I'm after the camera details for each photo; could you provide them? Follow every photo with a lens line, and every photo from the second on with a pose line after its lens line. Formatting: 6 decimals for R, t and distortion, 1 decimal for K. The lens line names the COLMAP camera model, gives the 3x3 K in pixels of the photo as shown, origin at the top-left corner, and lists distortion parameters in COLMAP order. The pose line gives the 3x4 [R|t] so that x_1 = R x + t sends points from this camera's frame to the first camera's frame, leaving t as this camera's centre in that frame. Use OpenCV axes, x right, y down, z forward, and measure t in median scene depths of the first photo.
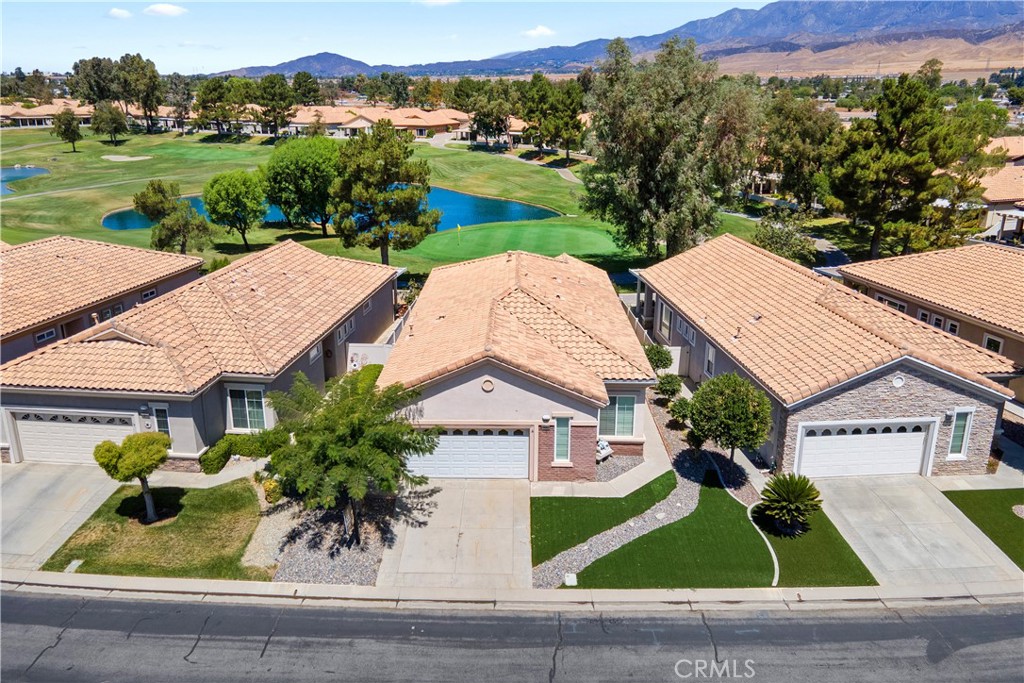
lens RADIAL K [[730.7, 0, 503.0], [0, 730.7, 336.0], [0, 0, 1]] dist [0.030550, 0.019316]
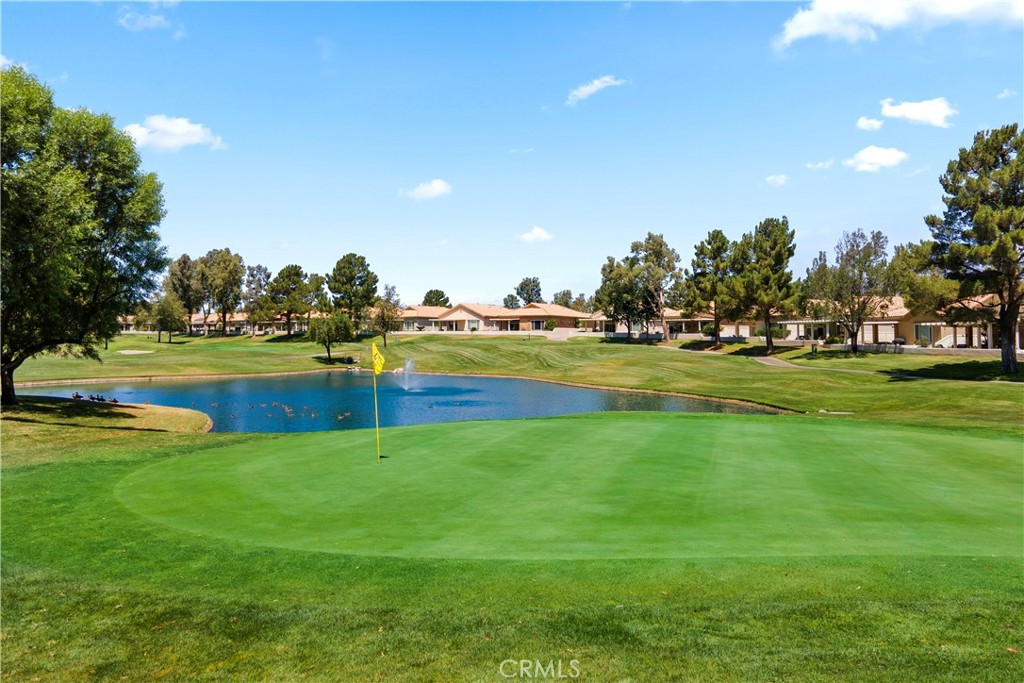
lens RADIAL K [[730.7, 0, 507.9], [0, 730.7, 331.5], [0, 0, 1]] dist [0.030550, 0.019316]
pose [[0.979167, 0.002593, -0.203041, 0.026557], [-0.068877, 0.944879, -0.320094, -0.249427], [0.191019, 0.327410, 0.925373, 2.035573]]
